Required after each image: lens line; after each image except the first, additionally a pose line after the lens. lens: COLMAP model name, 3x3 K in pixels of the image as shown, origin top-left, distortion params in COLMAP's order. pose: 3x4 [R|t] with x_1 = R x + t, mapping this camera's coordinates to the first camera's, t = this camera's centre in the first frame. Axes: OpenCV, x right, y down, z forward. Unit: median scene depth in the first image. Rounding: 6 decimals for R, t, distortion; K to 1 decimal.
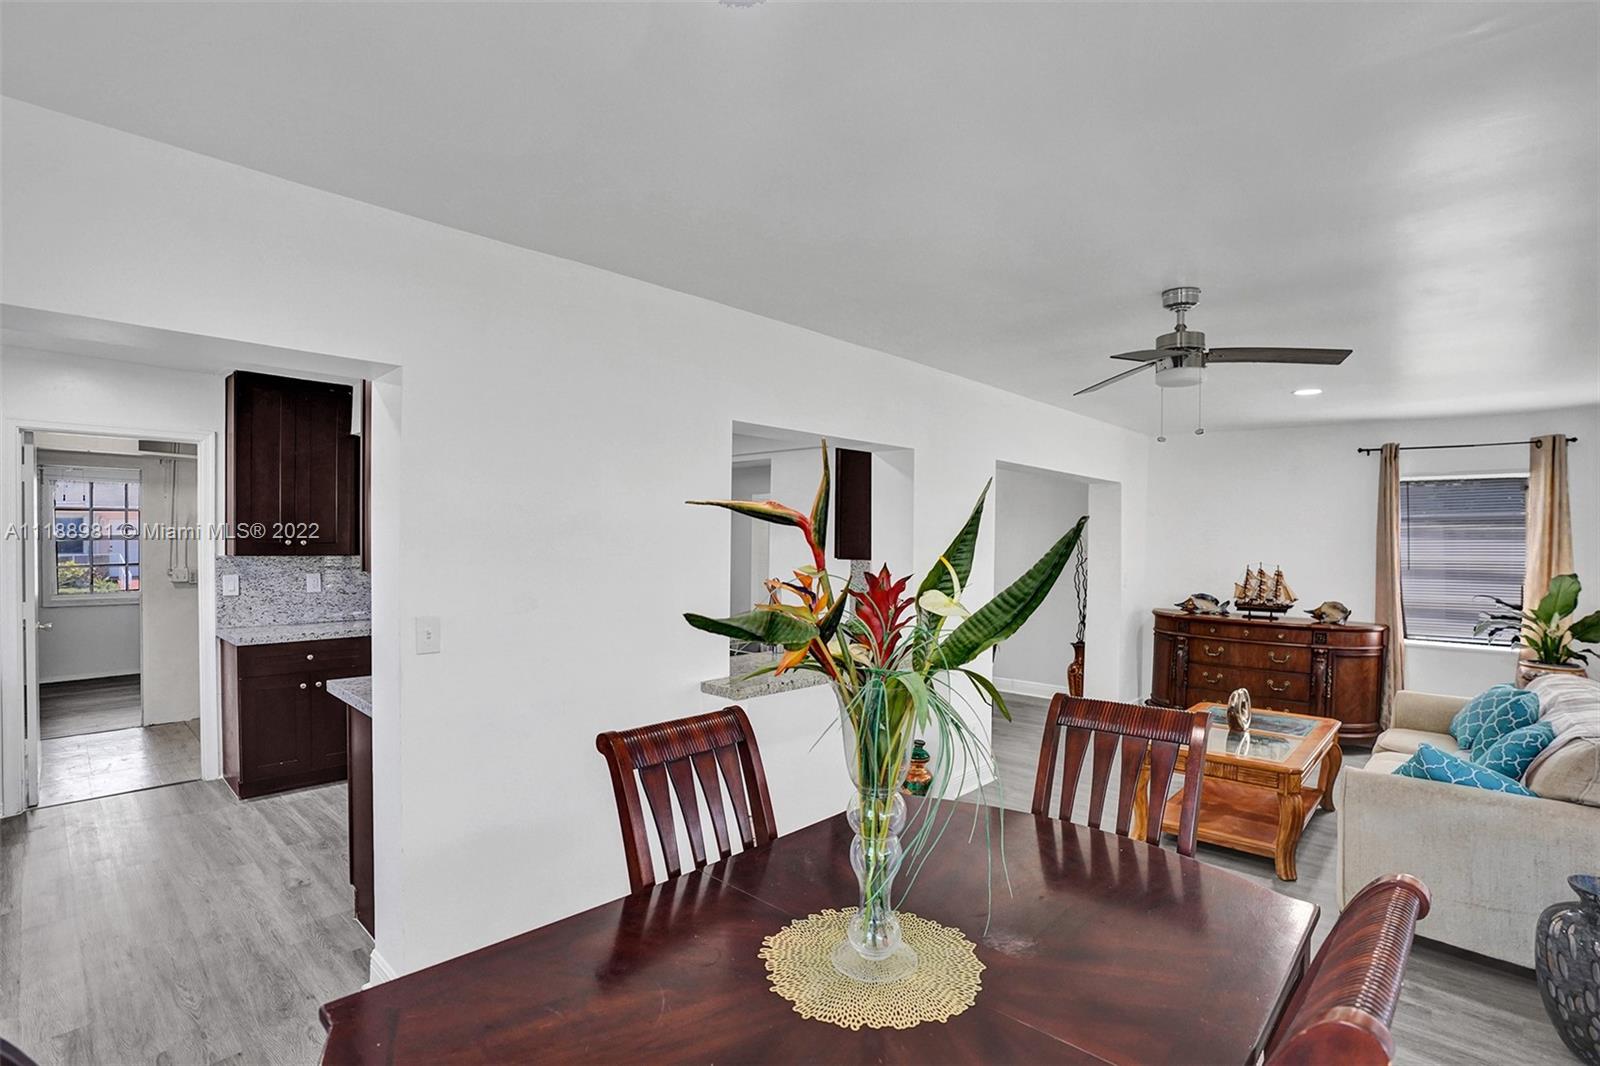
lens RADIAL K [[757.6, 0, 804.6], [0, 757.6, 585.6], [0, 0, 1]] dist [-0.074331, 0.034807]
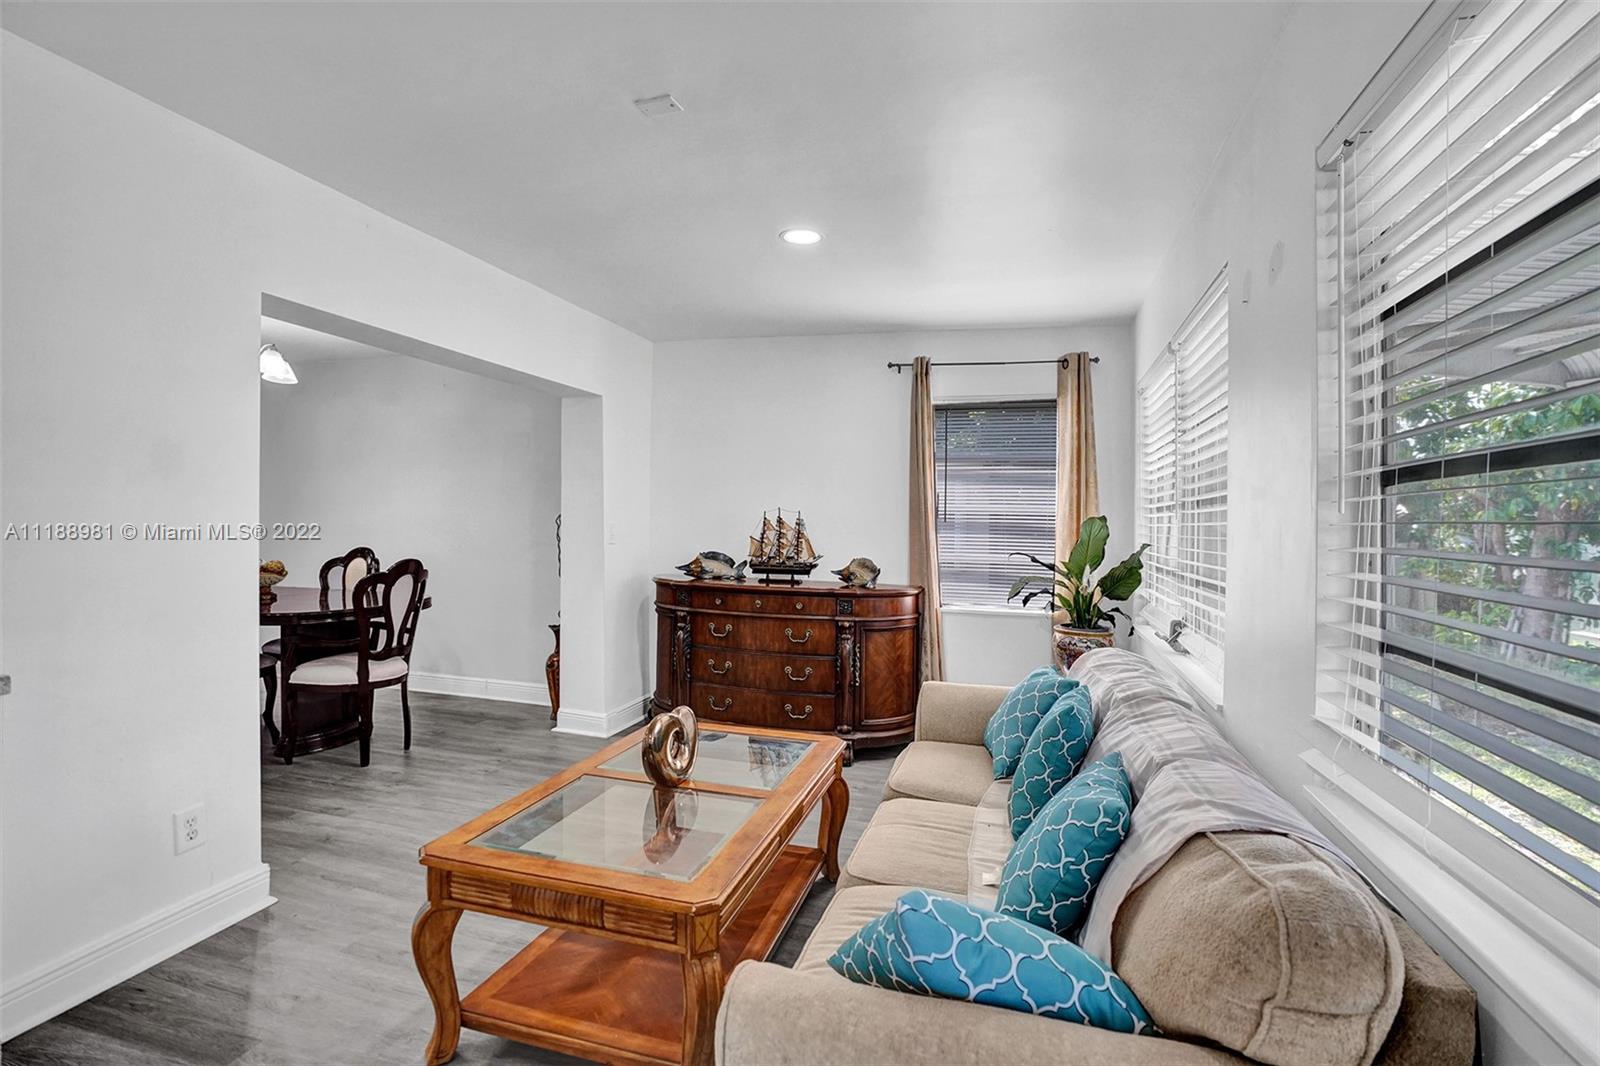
lens RADIAL K [[761.6, 0, 802.7], [0, 761.6, 539.5], [0, 0, 1]] dist [-0.001088, 0.000088]
pose [[0.891428, 0.000551, 0.453161, 0.311333], [0.014389, 0.999461, -0.029521, 0.025423], [-0.452933, 0.032837, 0.890940, 0.329073]]
